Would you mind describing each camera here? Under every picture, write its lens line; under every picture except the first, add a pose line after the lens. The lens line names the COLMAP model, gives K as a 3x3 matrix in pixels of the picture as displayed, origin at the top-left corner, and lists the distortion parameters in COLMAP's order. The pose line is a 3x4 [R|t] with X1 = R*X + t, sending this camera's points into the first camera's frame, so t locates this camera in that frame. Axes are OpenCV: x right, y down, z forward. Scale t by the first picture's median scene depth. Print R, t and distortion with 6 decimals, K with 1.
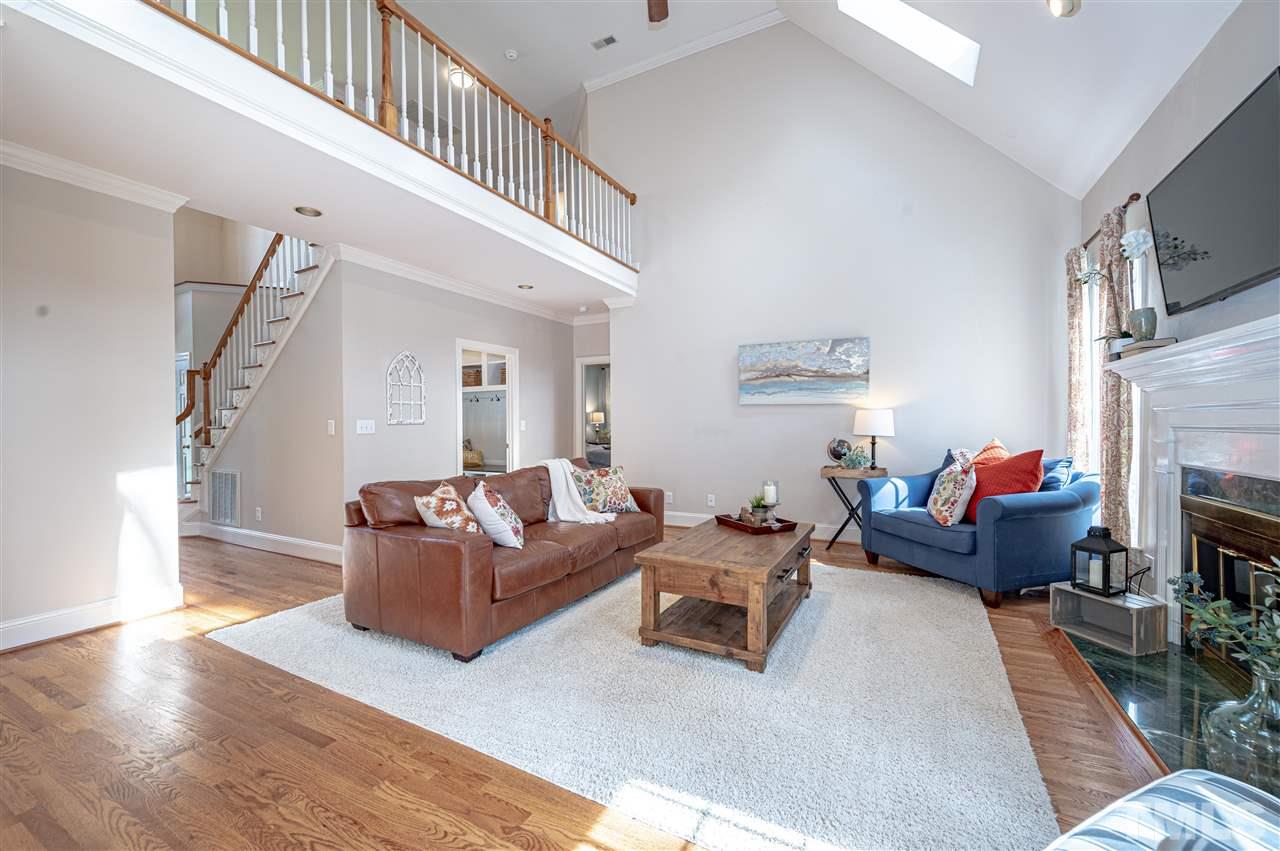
lens RADIAL K [[504.7, 0, 640.6], [0, 504.7, 428.7], [0, 0, 1]] dist [-0.000259, -0.000302]
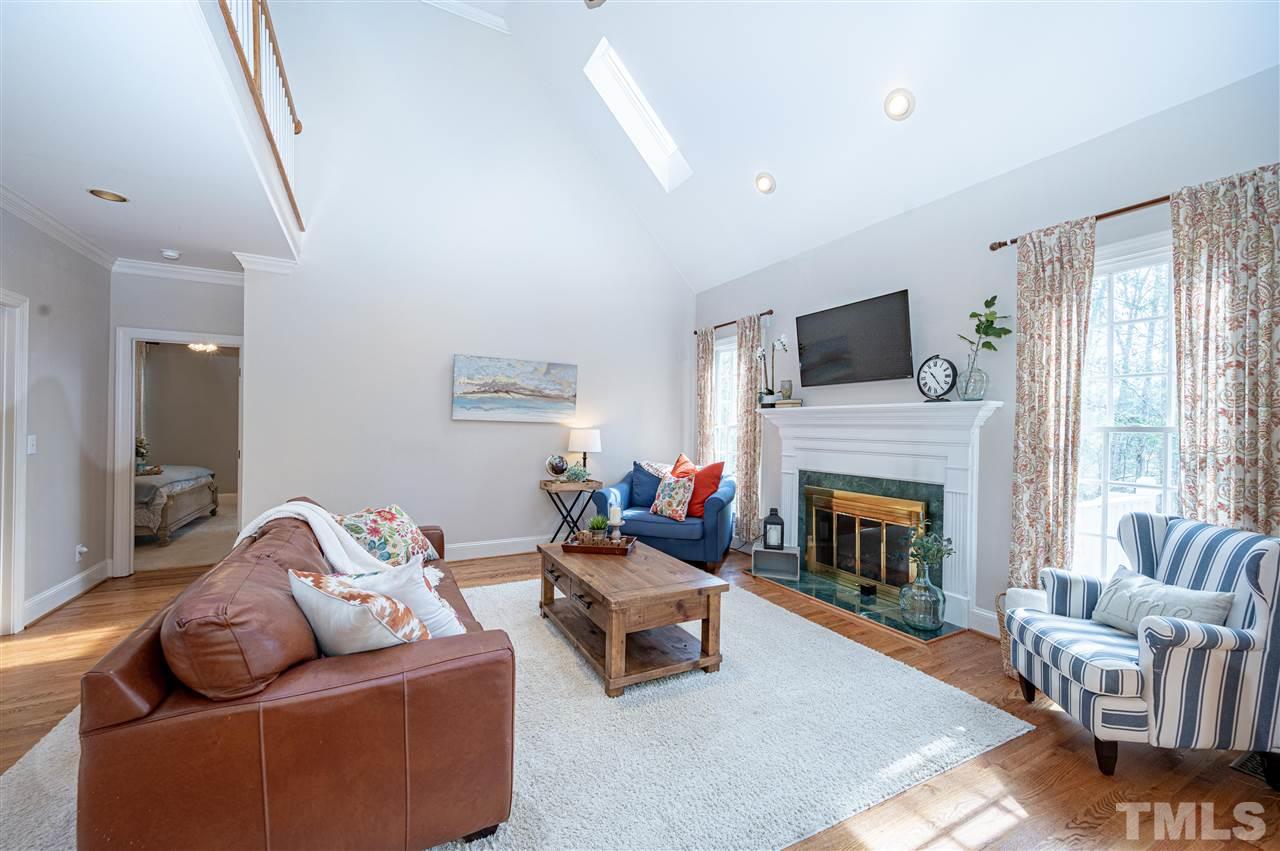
lens RADIAL K [[504.7, 0, 635.2], [0, 504.7, 428.0], [0, 0, 1]] dist [-0.000259, -0.000302]
pose [[0.561713, 0.011134, 0.827257, -0.414931], [-0.007138, 0.999937, -0.008611, -0.030567], [-0.827301, -0.001067, 0.561757, 0.253457]]
